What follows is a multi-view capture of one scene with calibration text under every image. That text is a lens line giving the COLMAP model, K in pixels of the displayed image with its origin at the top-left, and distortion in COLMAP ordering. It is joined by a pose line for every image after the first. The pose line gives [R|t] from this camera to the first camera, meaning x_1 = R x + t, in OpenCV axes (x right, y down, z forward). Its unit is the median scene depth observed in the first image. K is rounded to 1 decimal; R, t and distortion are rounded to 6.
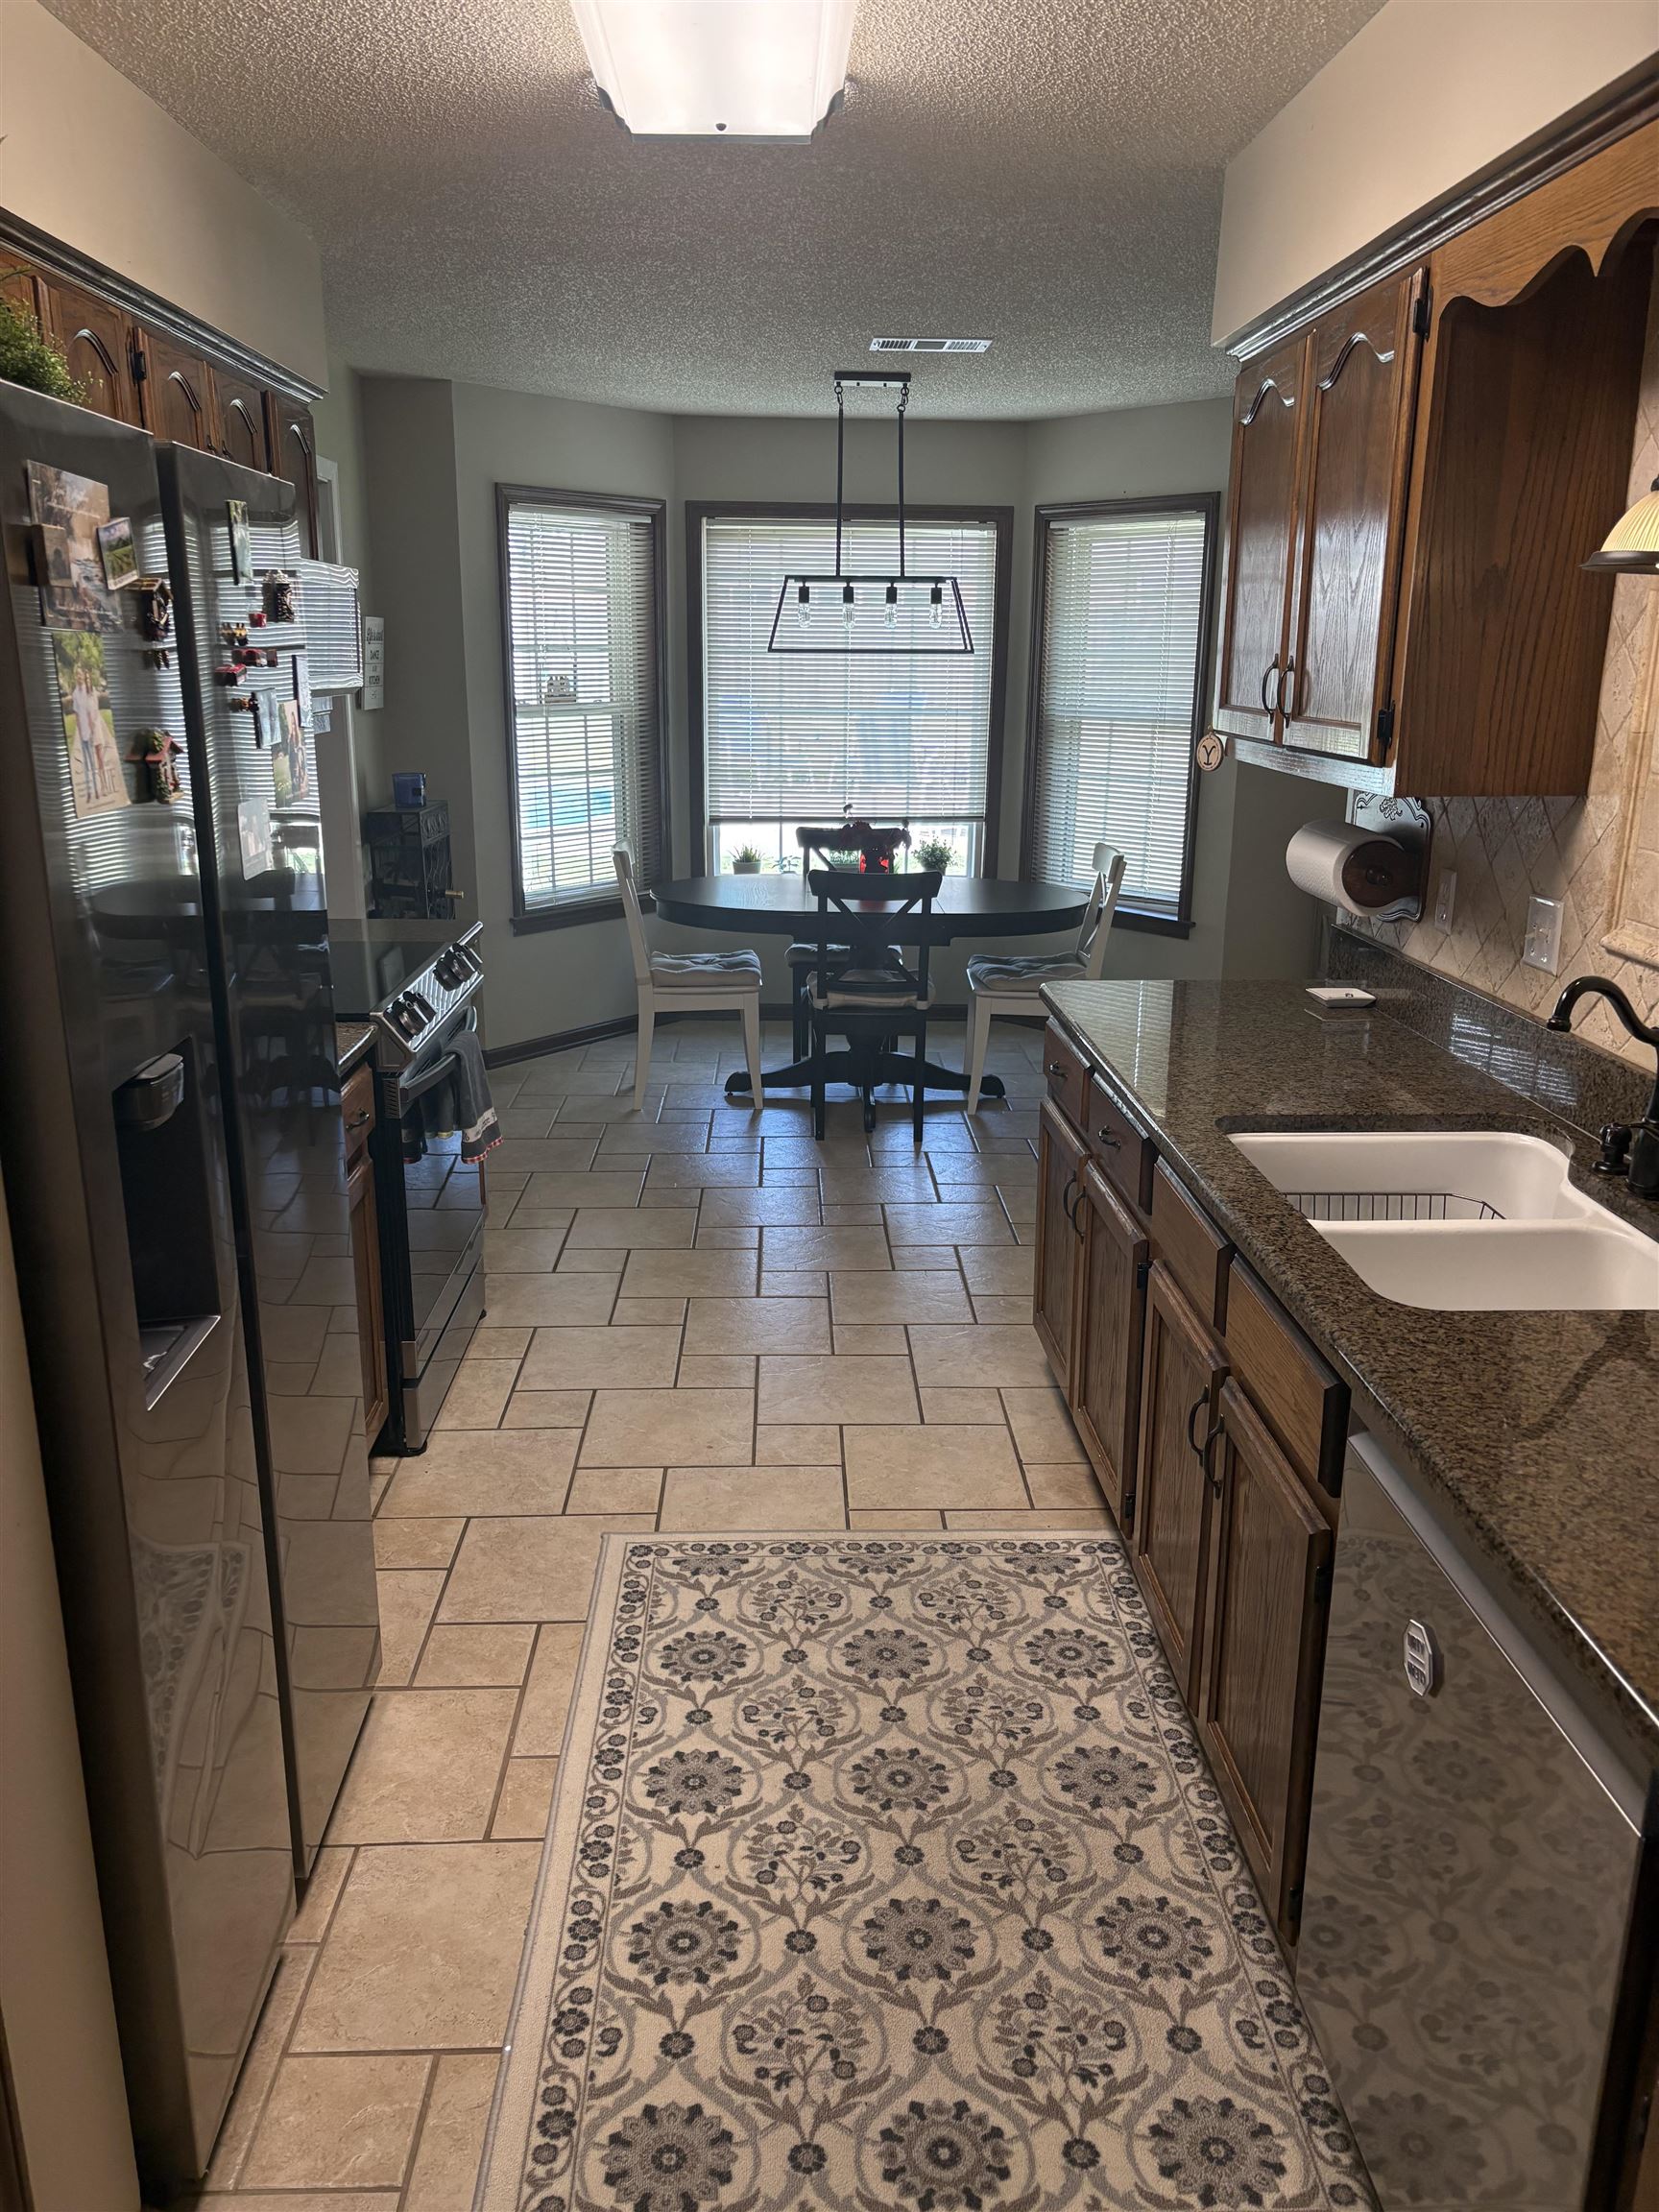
lens RADIAL K [[1672.3, 0, 832.7], [0, 1672.3, 1109.2], [0, 0, 1]] dist [0.049634, -0.034651]
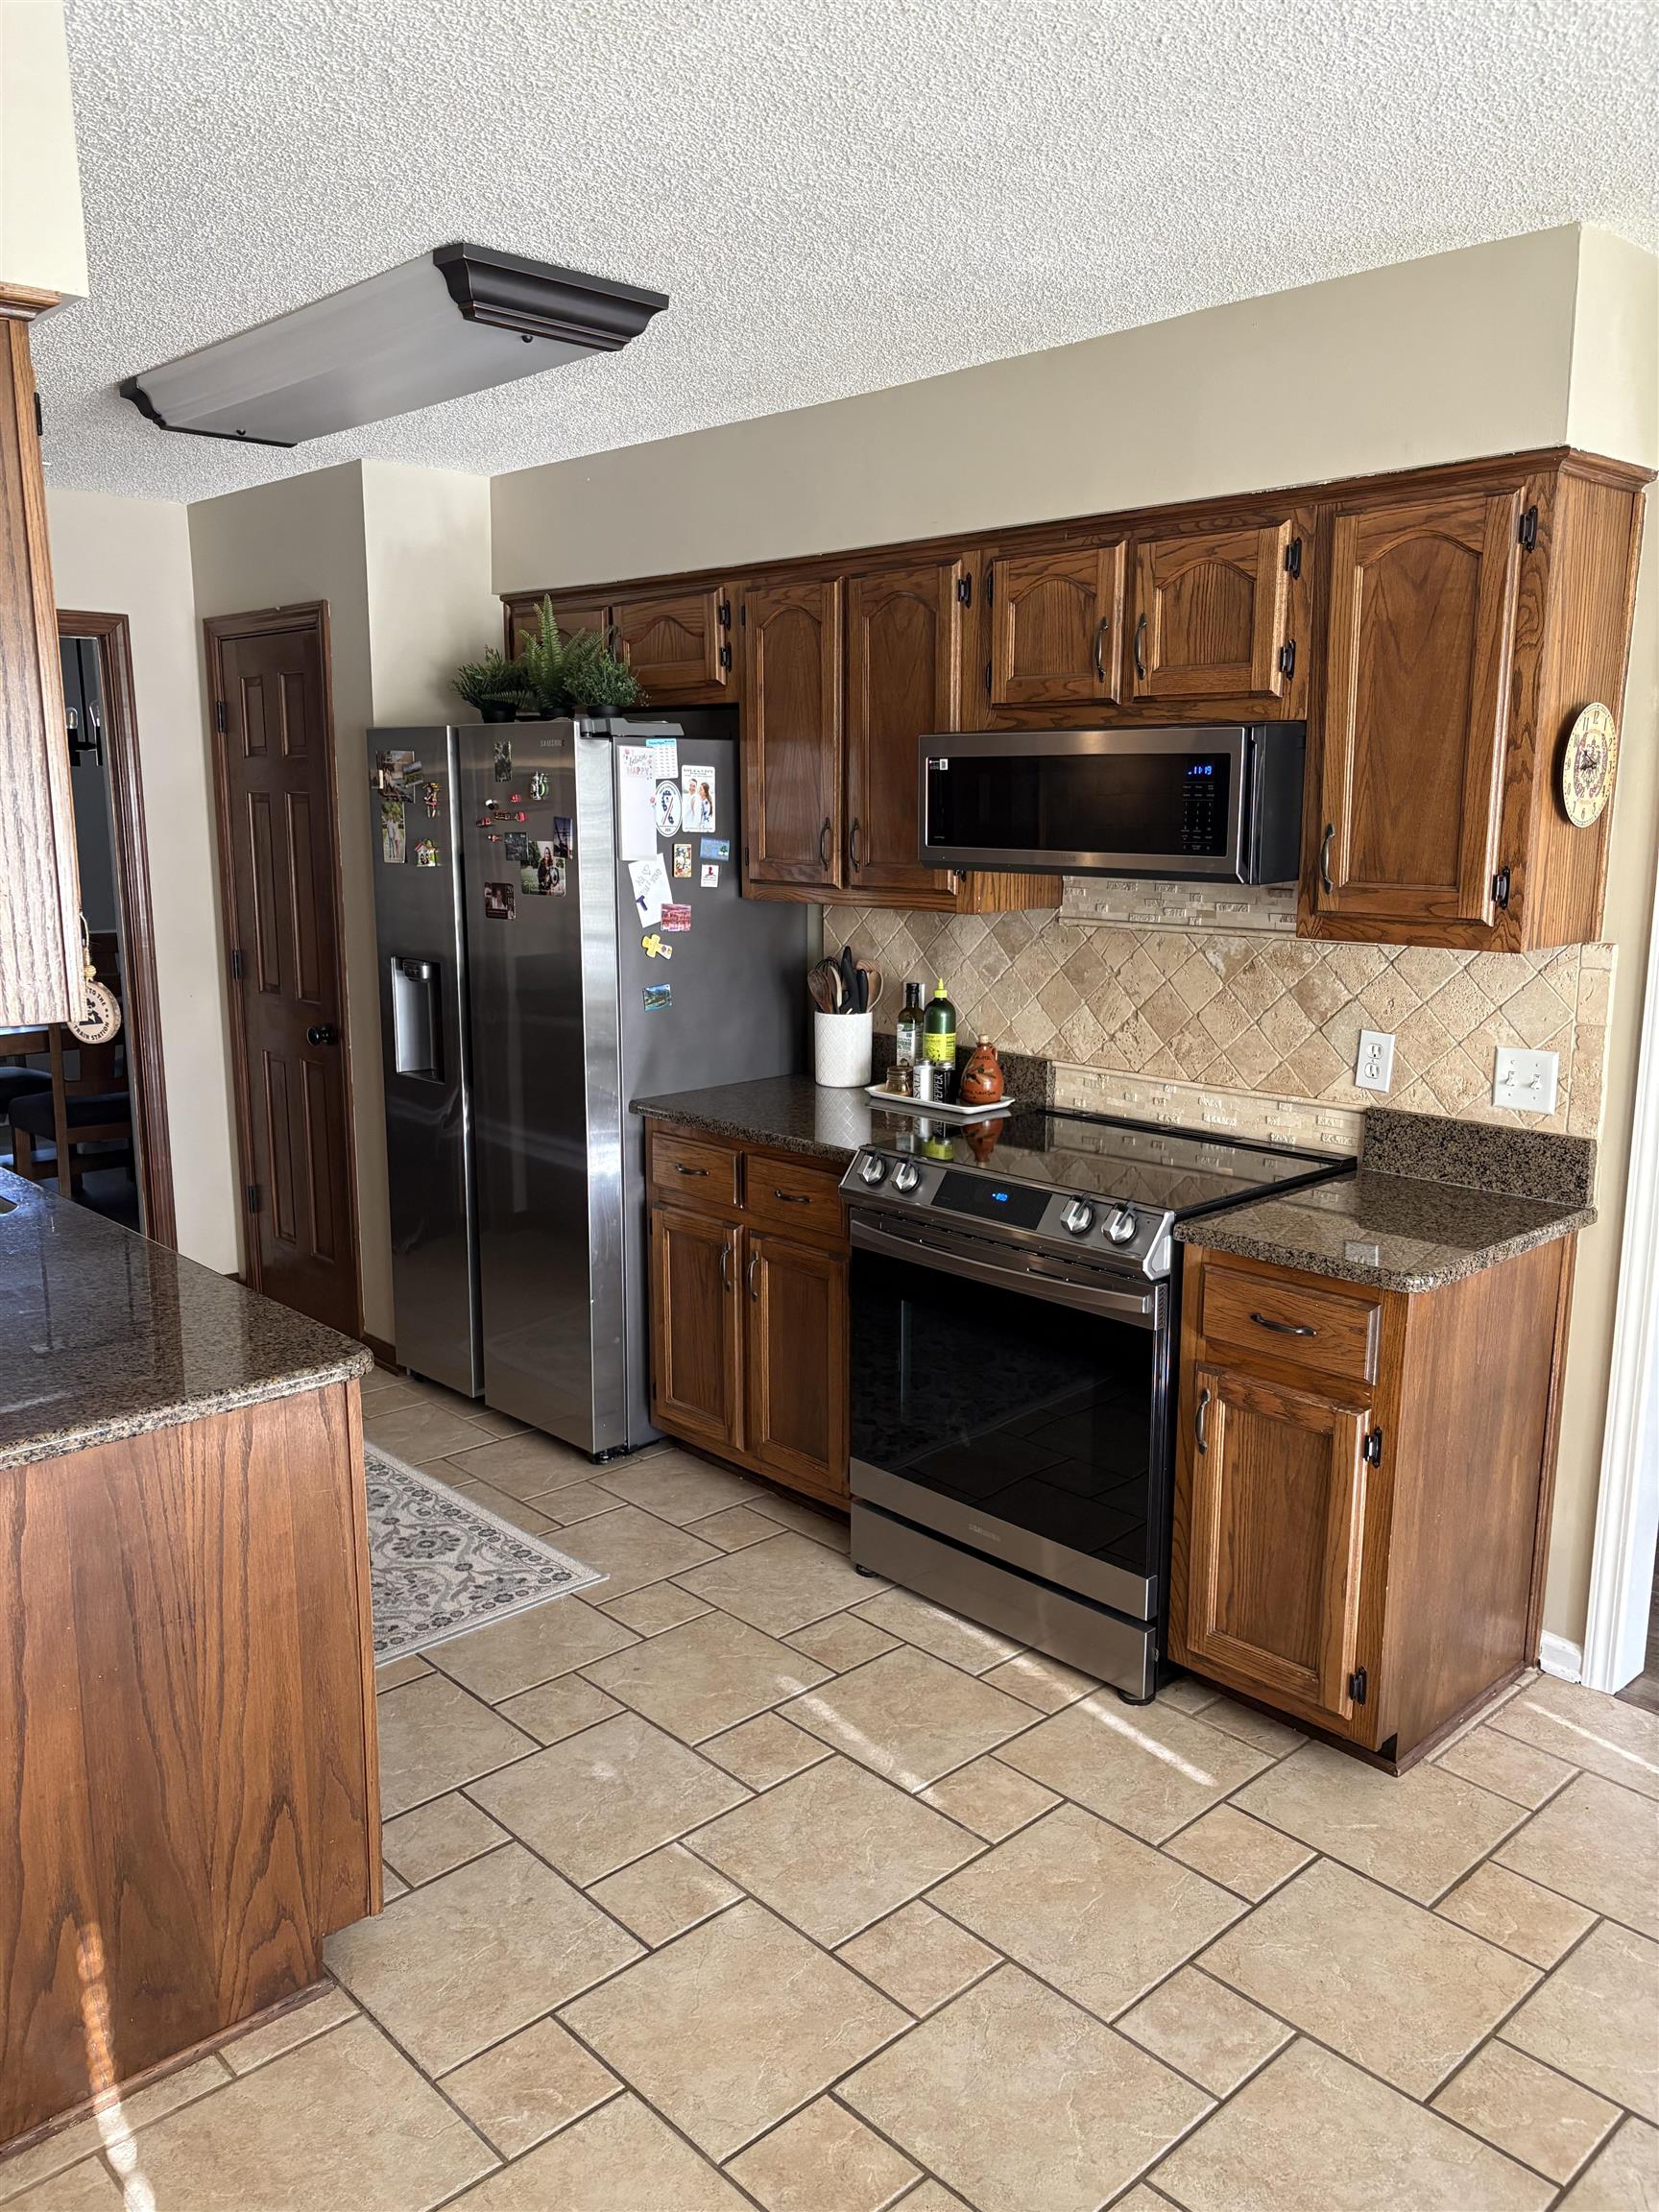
lens RADIAL K [[1672.3, 0, 839.3], [0, 1672.3, 1106.1], [0, 0, 1]] dist [0.049634, -0.034651]
pose [[-0.745698, 0.113128, -0.656610, 0.519303], [-0.187727, 0.909883, 0.369961, -0.552707], [0.639291, 0.399142, -0.657261, 1.941077]]
